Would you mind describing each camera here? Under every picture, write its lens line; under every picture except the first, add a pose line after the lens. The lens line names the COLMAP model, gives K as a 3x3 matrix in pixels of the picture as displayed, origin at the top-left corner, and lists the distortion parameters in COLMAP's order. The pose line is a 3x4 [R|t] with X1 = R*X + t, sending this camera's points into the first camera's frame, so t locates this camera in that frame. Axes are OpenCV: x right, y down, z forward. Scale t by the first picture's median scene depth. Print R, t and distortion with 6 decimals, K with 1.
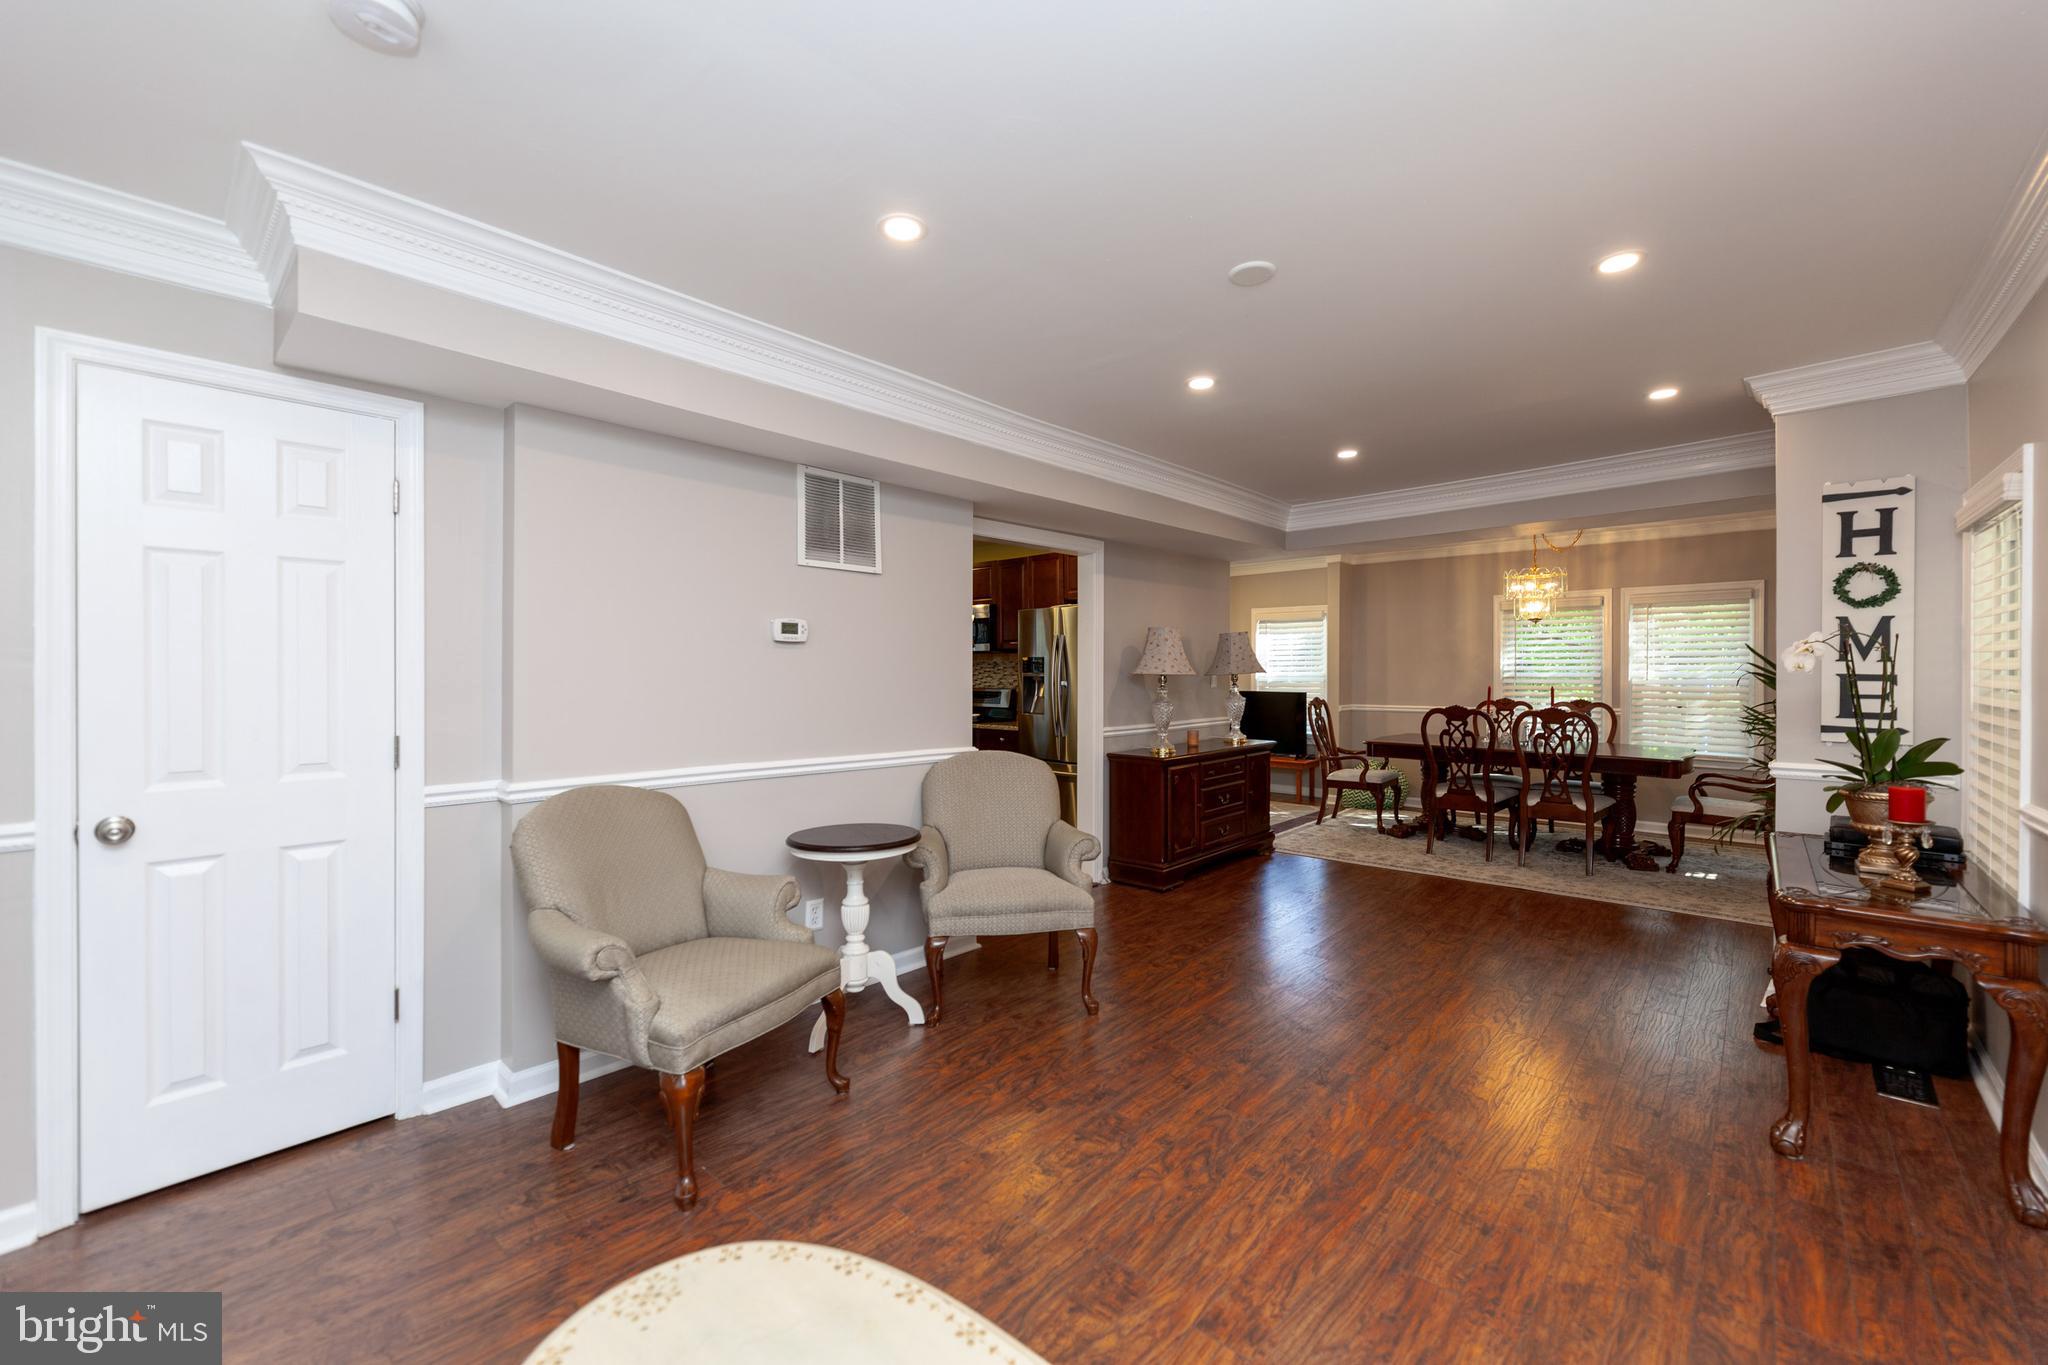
lens RADIAL K [[827.6, 0, 1033.7], [0, 827.6, 674.6], [0, 0, 1]] dist [0.000551, -0.000277]
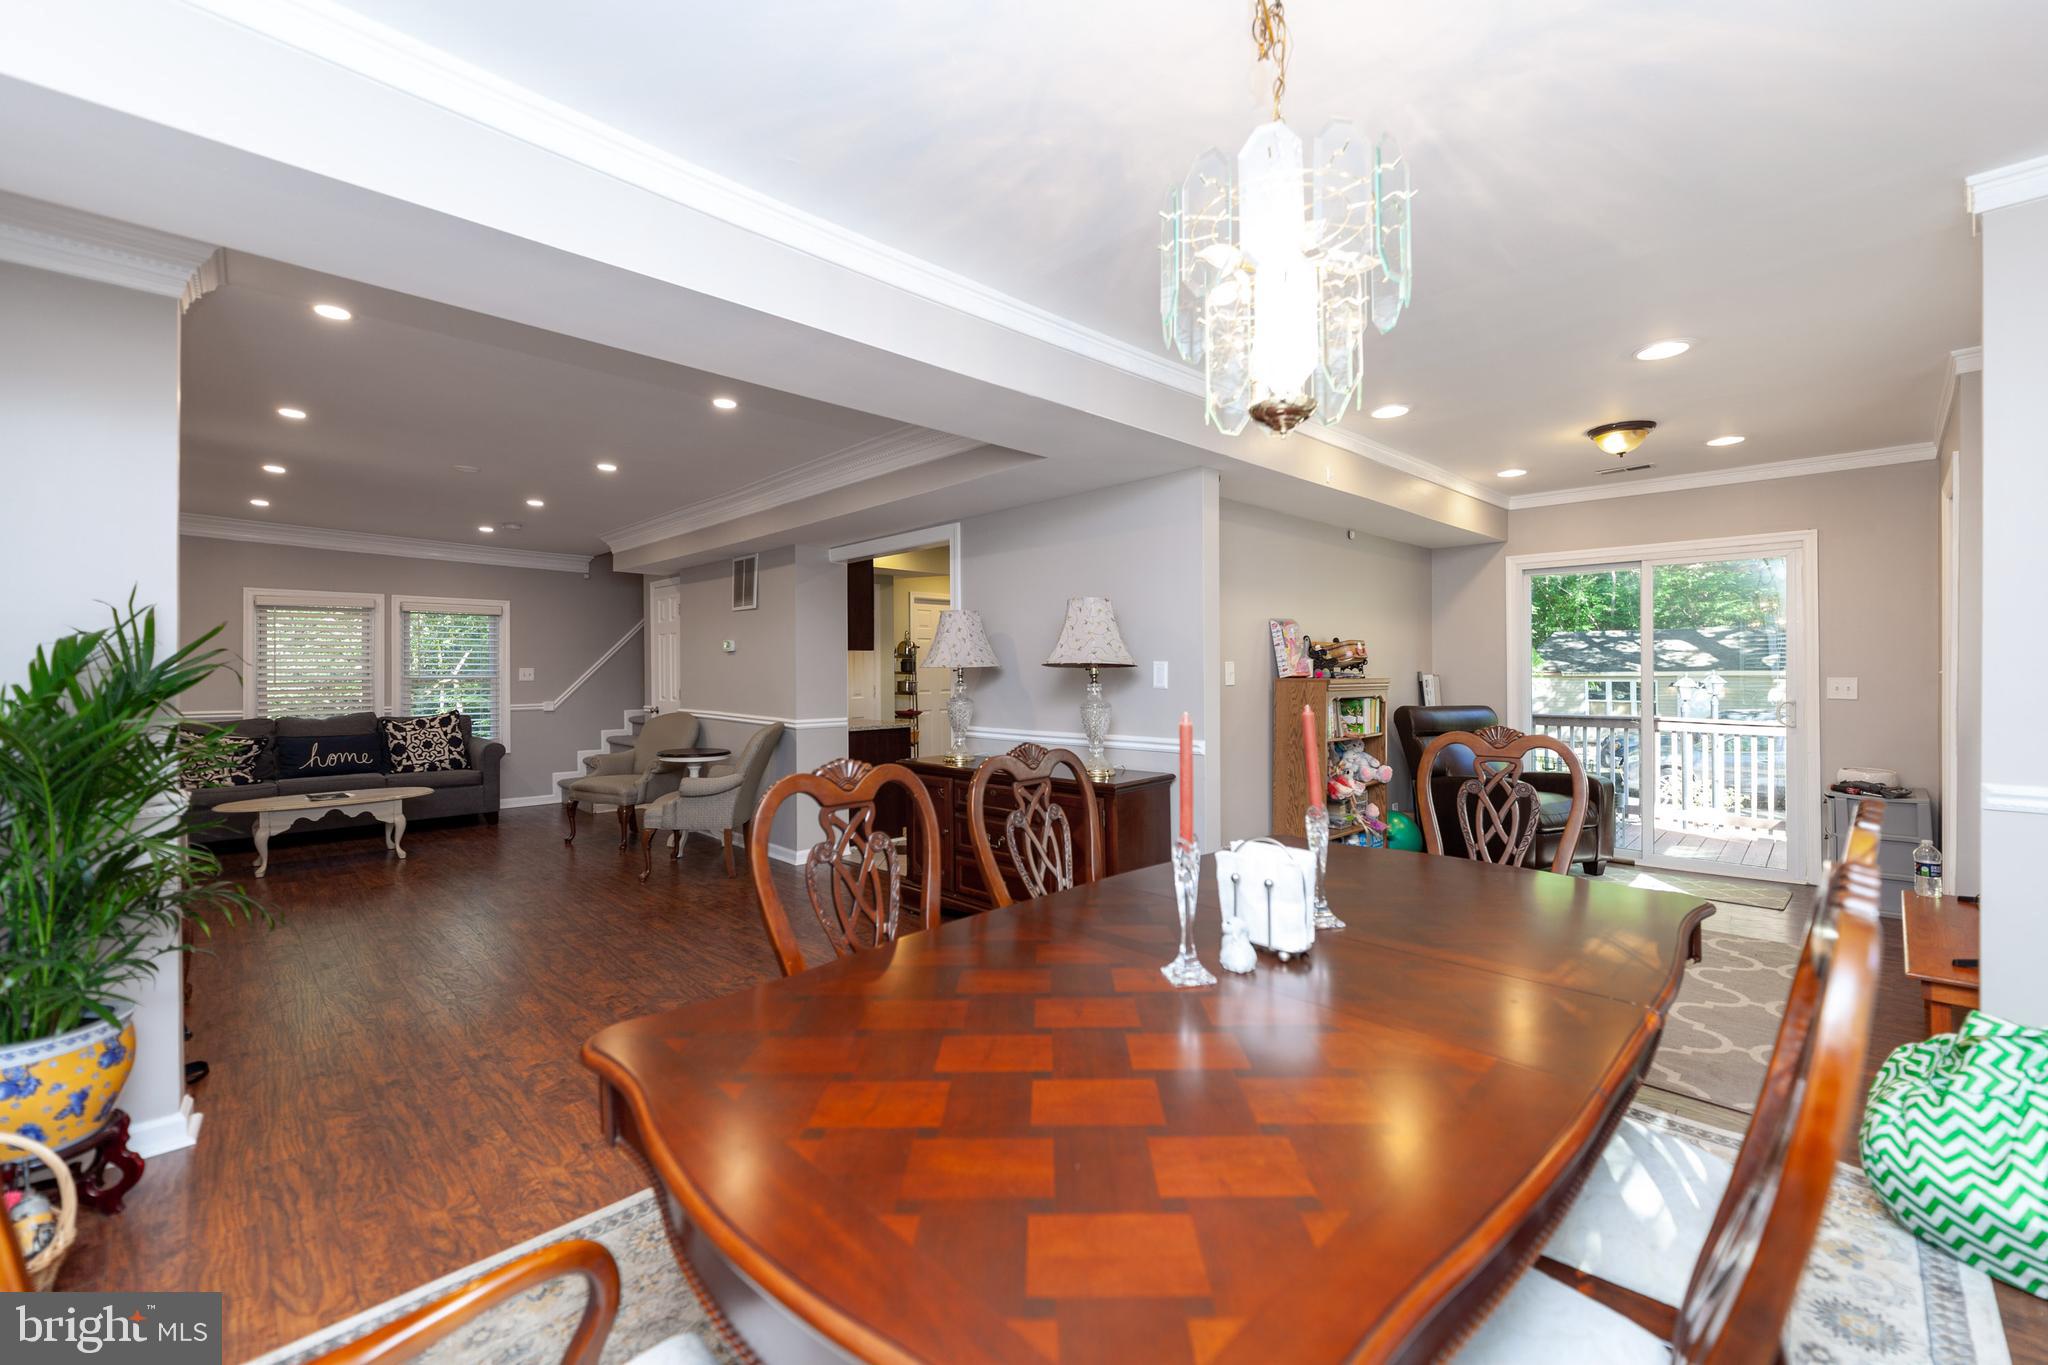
lens RADIAL K [[827.6, 0, 1045.7], [0, 827.6, 678.3], [0, 0, 1]] dist [0.000551, -0.000277]
pose [[-0.053696, 0.010347, -0.998504, 1.528186], [0.005029, 0.999936, 0.010091, 0.006958], [0.998545, -0.004479, -0.053745, 1.752567]]
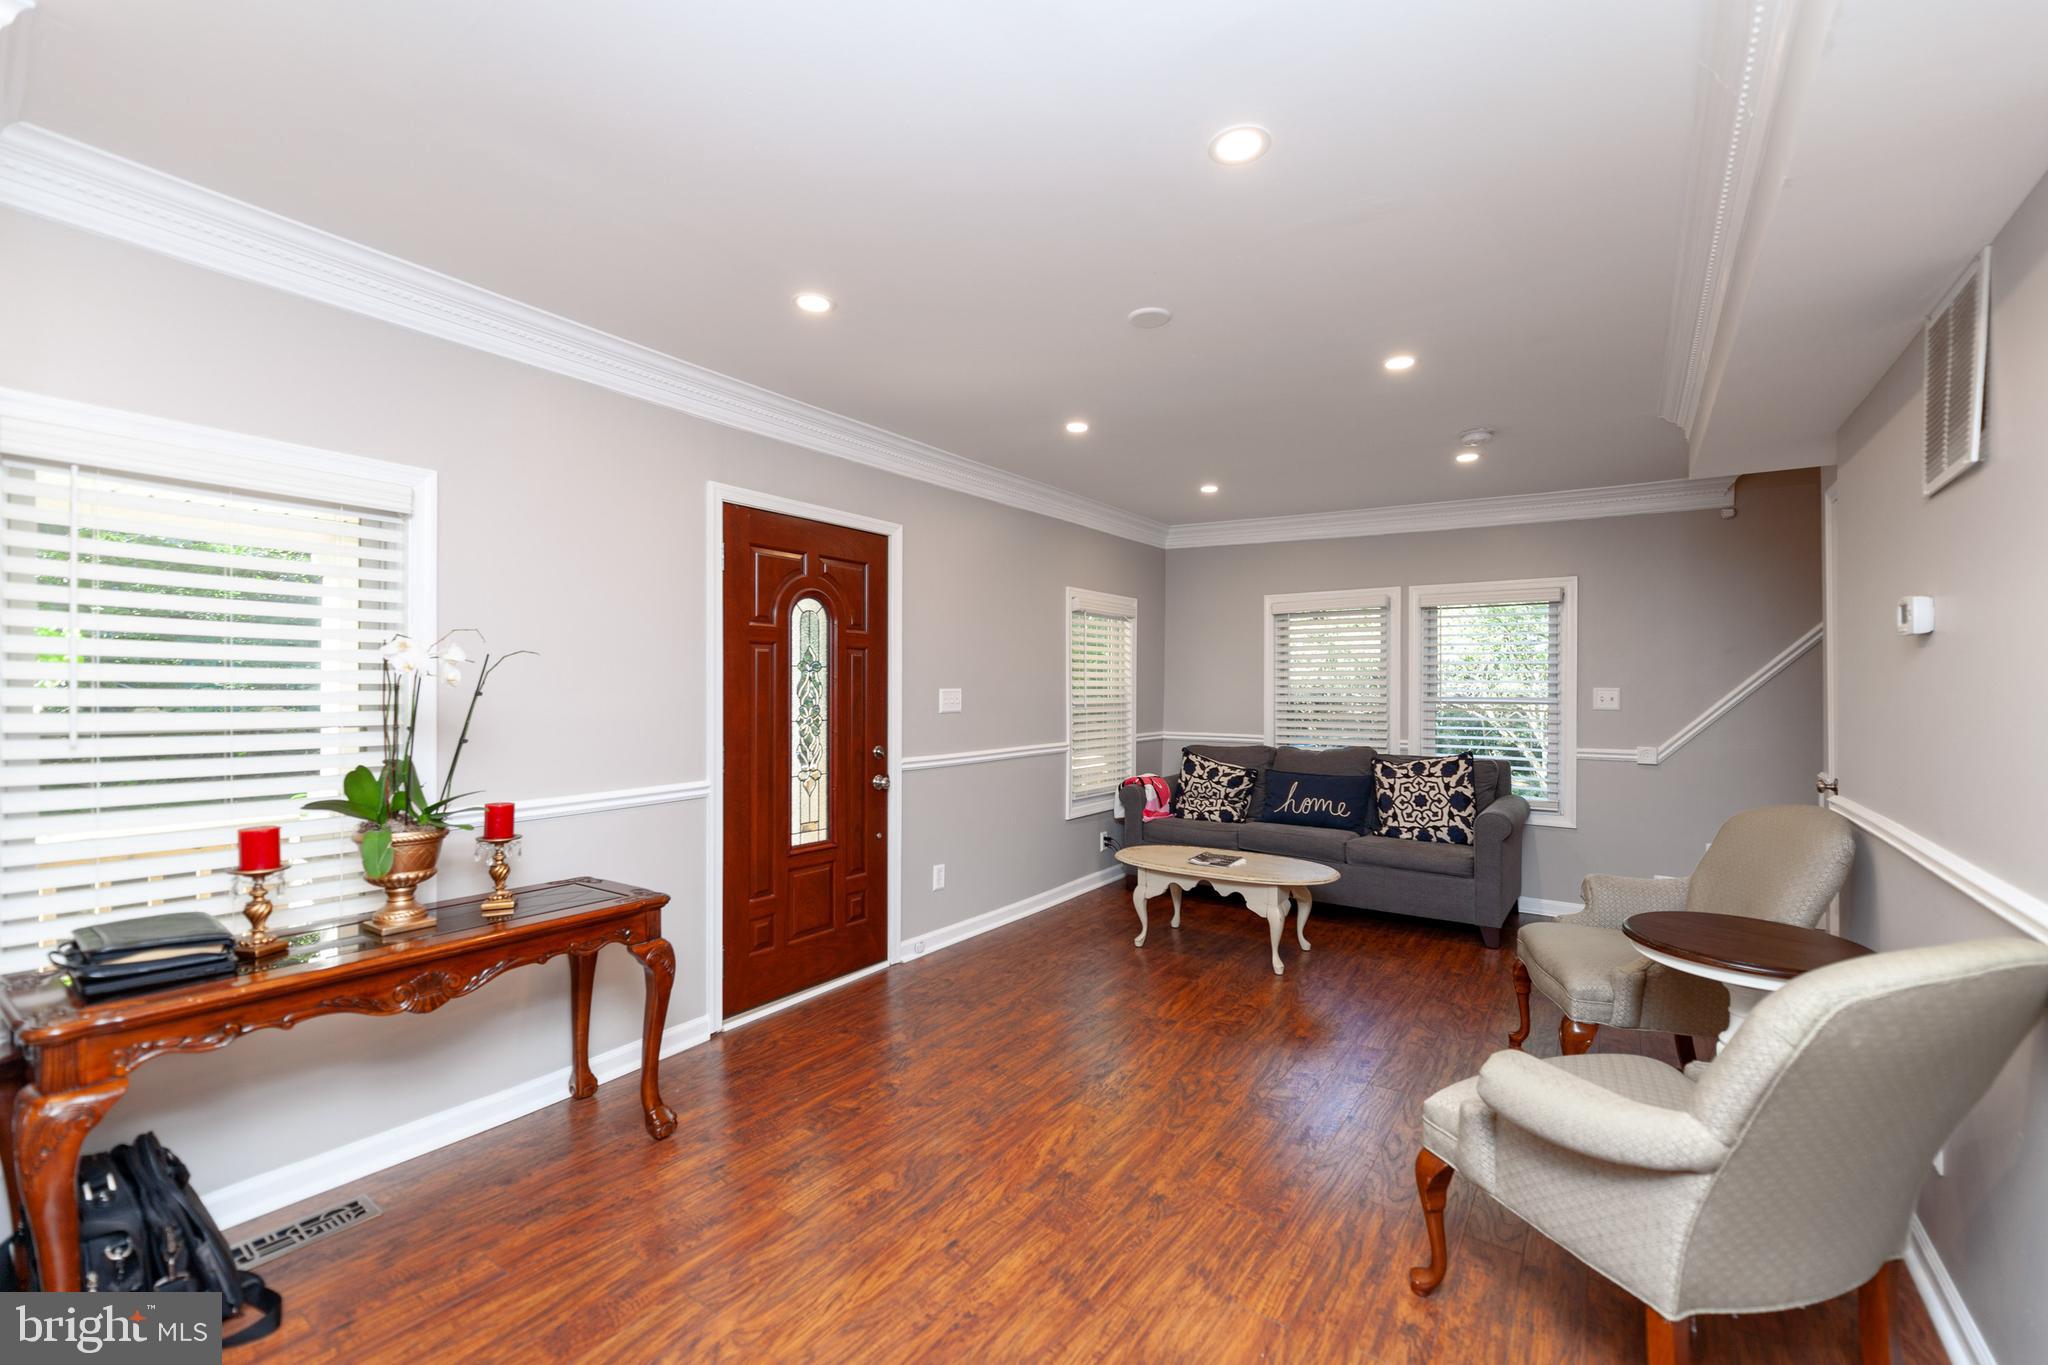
lens RADIAL K [[827.6, 0, 1021.6], [0, 827.6, 692.6], [0, 0, 1]] dist [0.000551, -0.000277]
pose [[-0.995251, -0.000467, -0.097344, 0.370820], [-0.000635, 0.999998, 0.001696, 0.001372], [0.097343, 0.001749, -0.995249, 1.429938]]
